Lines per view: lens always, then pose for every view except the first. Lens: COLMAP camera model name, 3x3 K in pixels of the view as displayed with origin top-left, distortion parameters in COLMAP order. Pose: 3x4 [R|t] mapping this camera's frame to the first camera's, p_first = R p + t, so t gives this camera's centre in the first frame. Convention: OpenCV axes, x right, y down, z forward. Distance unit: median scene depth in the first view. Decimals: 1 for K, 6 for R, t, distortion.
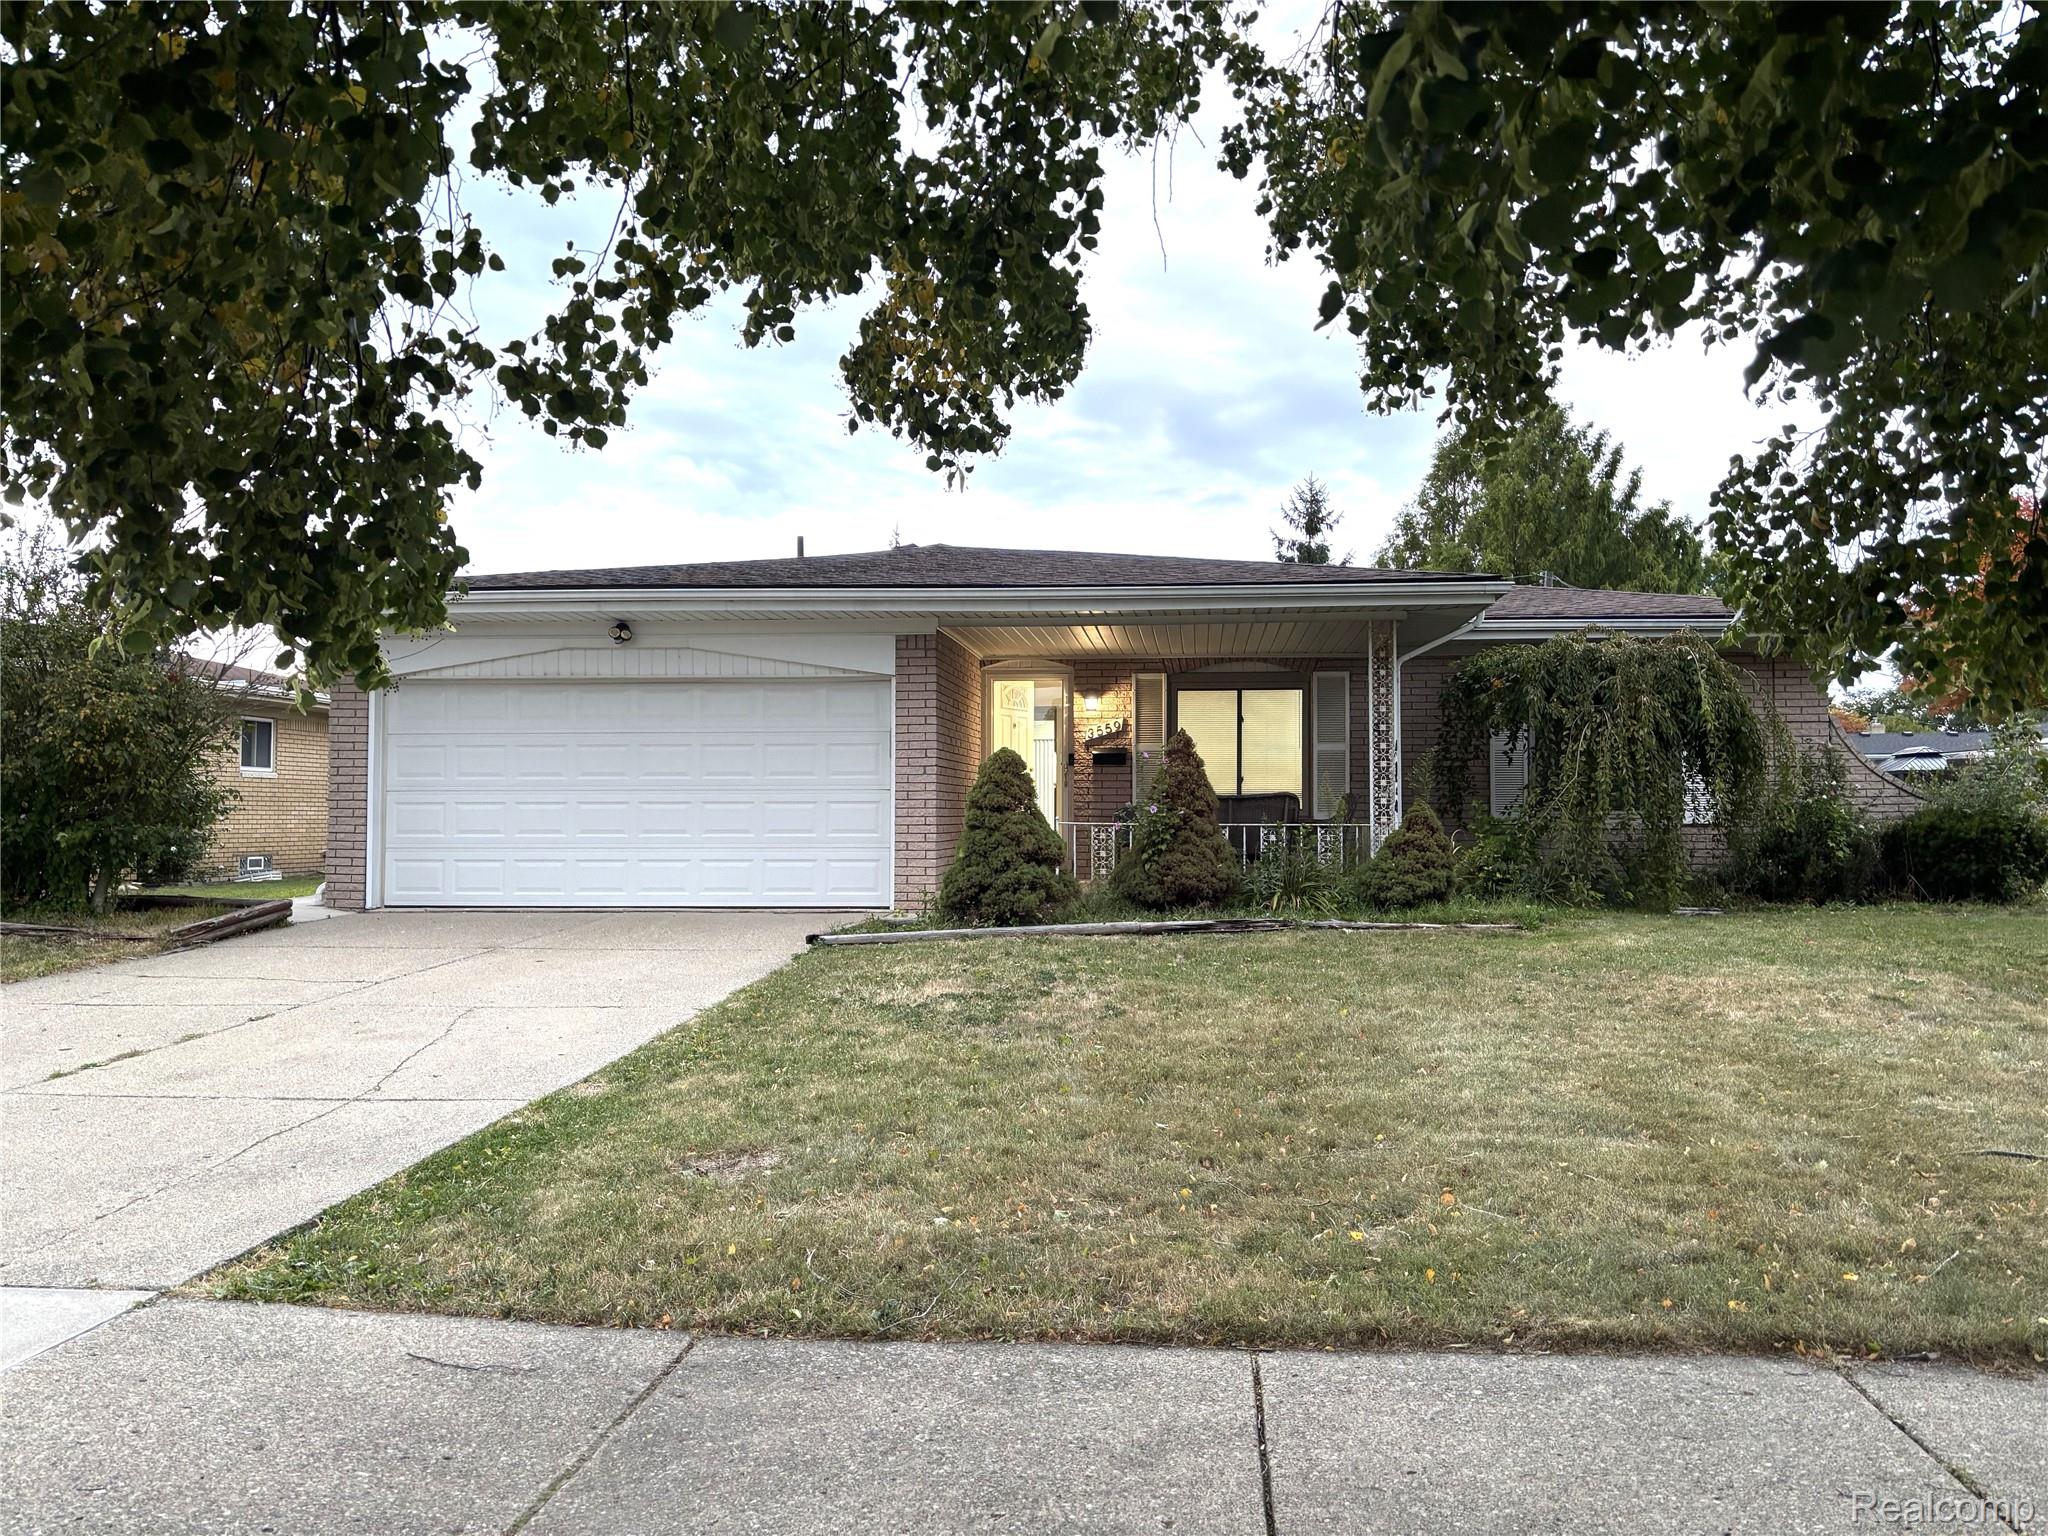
lens RADIAL K [[1557.3, 0, 1021.8], [0, 1557.3, 761.9], [0, 0, 1]] dist [0.039280, -0.019784]
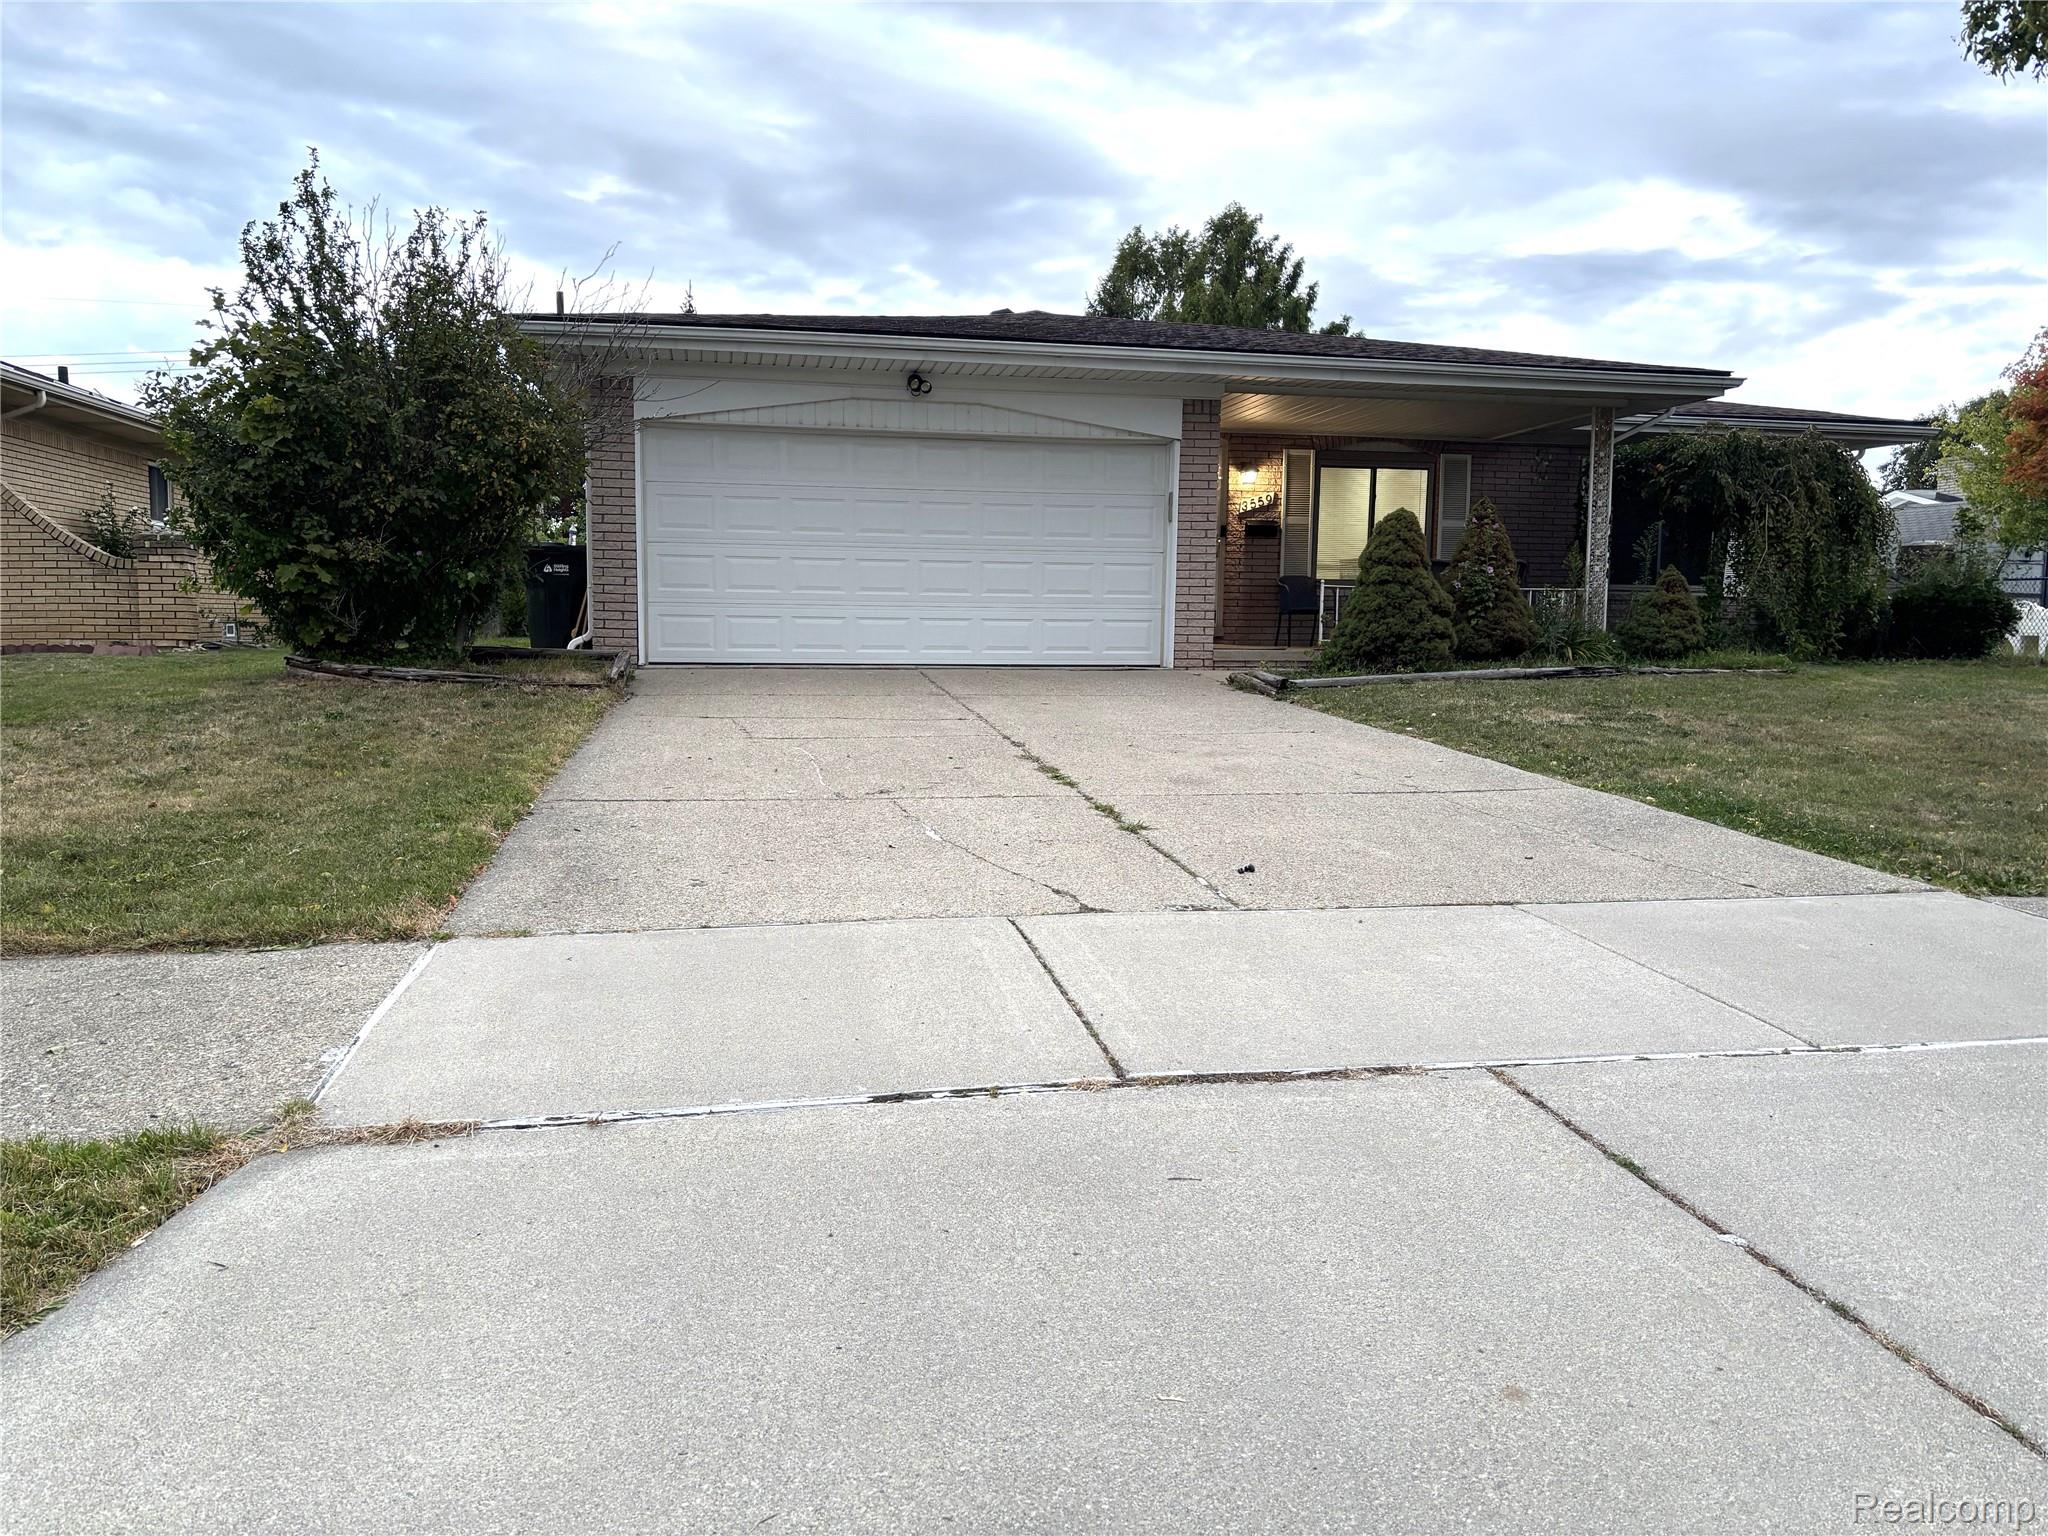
lens RADIAL K [[1557.3, 0, 1015.7], [0, 1557.3, 755.8], [0, 0, 1]] dist [0.039280, -0.019784]
pose [[0.960650, -0.015233, 0.277345, -0.461002], [-0.019303, 0.992420, 0.121369, 0.028178], [-0.277092, -0.121947, 0.953074, 0.017433]]
